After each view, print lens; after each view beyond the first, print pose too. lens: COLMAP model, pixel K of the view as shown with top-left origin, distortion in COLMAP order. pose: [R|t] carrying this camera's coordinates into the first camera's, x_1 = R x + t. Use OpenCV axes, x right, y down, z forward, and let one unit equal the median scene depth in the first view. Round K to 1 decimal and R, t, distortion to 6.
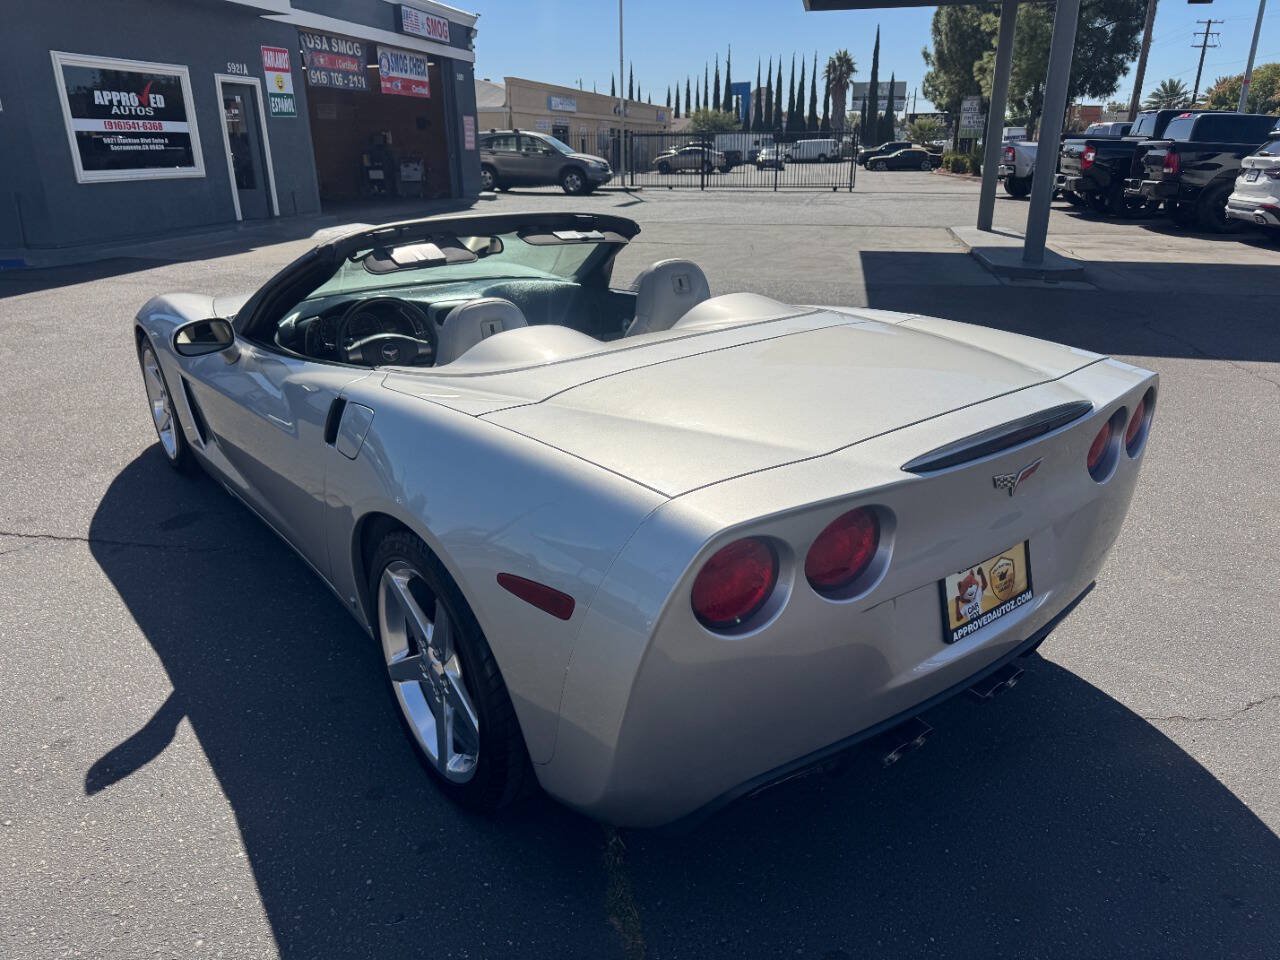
lens RADIAL K [[912.5, 0, 643.0], [0, 912.5, 470.1], [0, 0, 1]] dist [-0.003684, -0.002888]
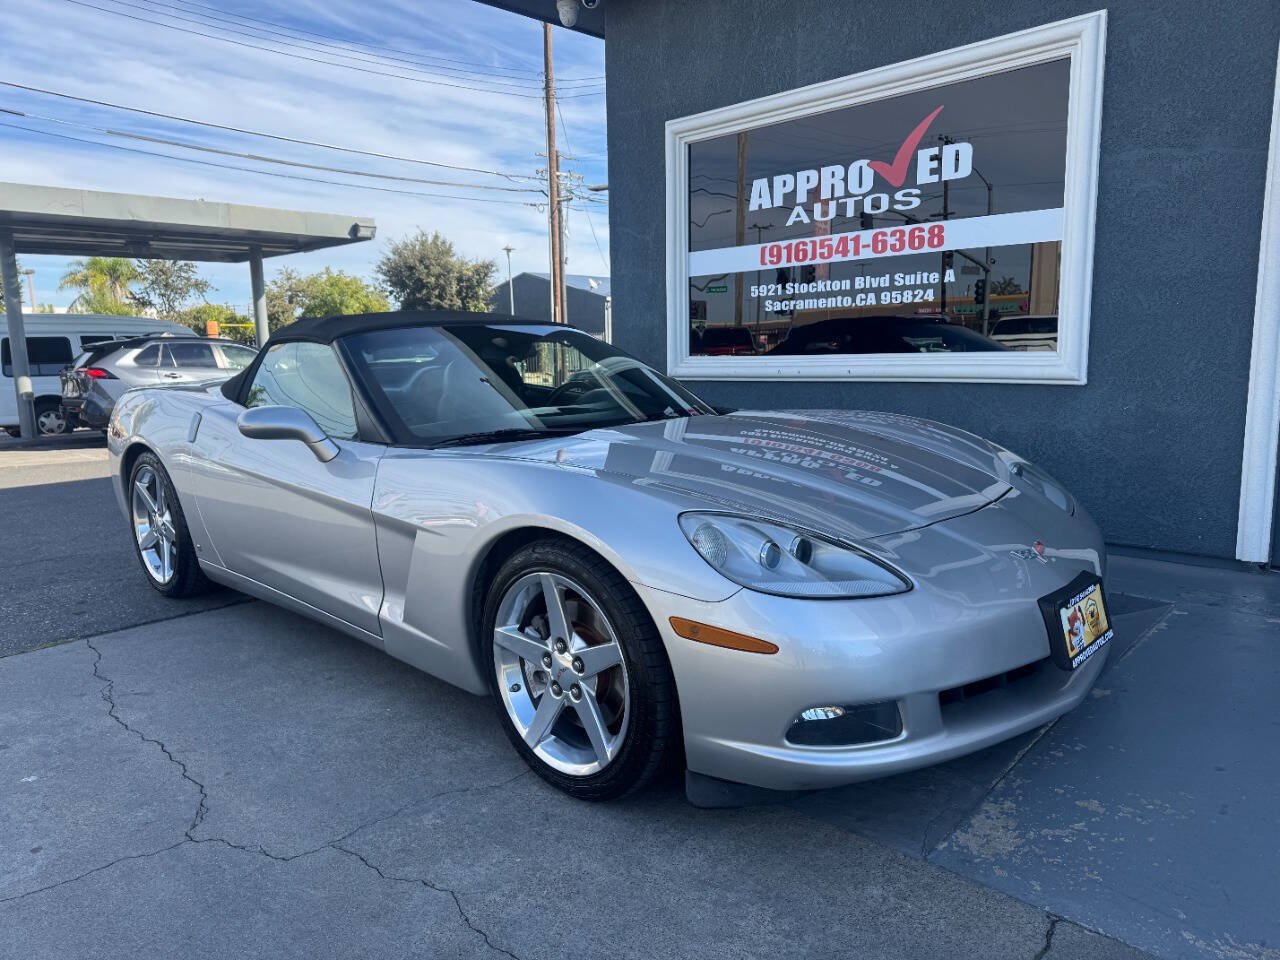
lens RADIAL K [[888.2, 0, 655.0], [0, 888.2, 481.3], [0, 0, 1]] dist [0.077144, -0.136617]
pose [[-0.510576, 0.150817, -0.846502, -0.166193], [-0.260720, 0.910991, 0.319563, -0.352358], [0.819352, 0.383861, -0.425809, 1.029770]]
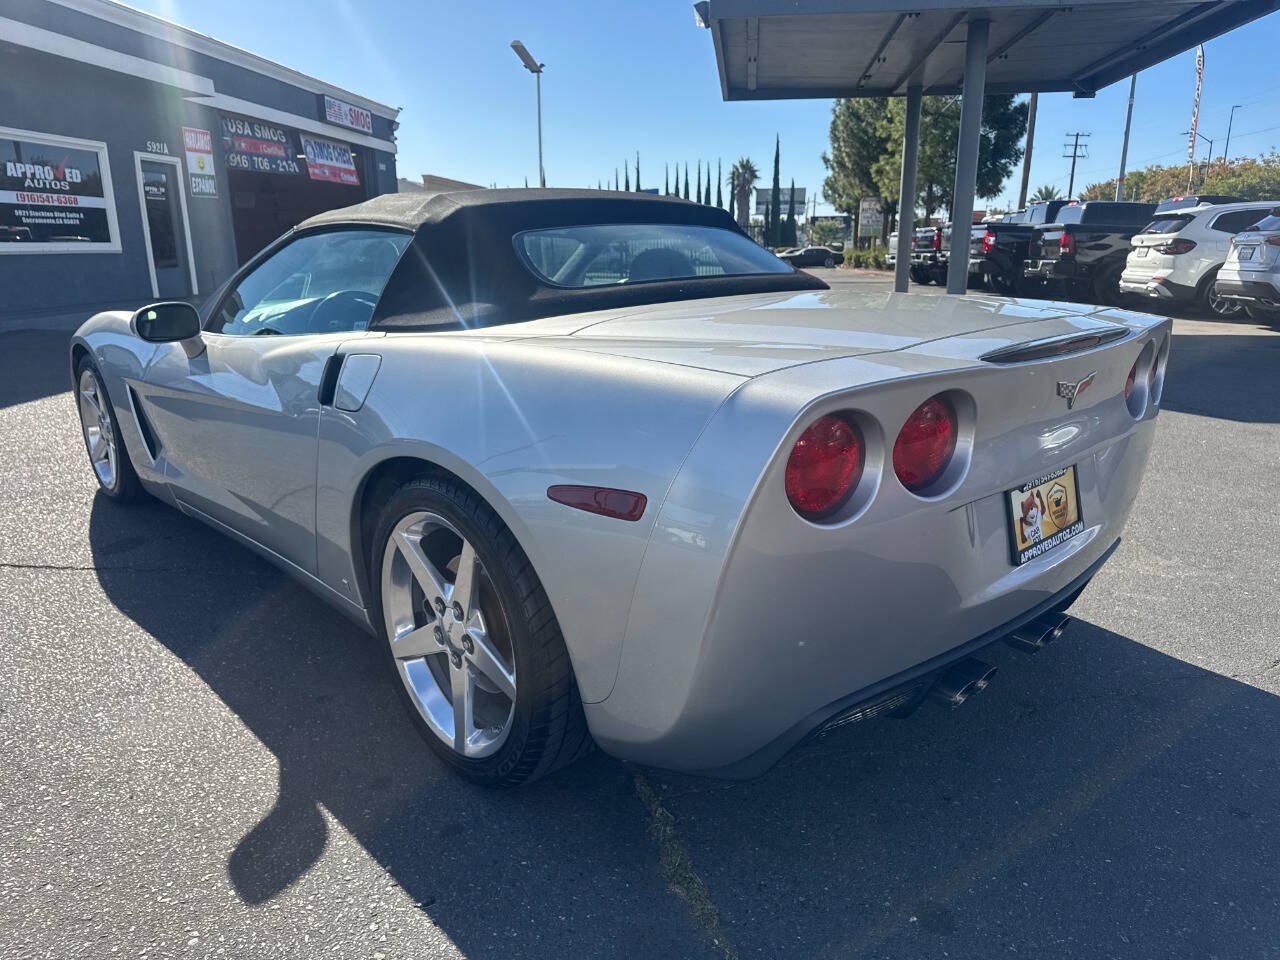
lens RADIAL K [[909.8, 0, 640.0], [0, 909.8, 480.0], [0, 0, 1]] dist [0.001946, -0.010368]
pose [[0.996021, -0.019801, 0.086887, -0.017765], [0.027662, 0.995537, -0.090225, 0.022960], [-0.084712, 0.092270, 0.992124, 0.010972]]
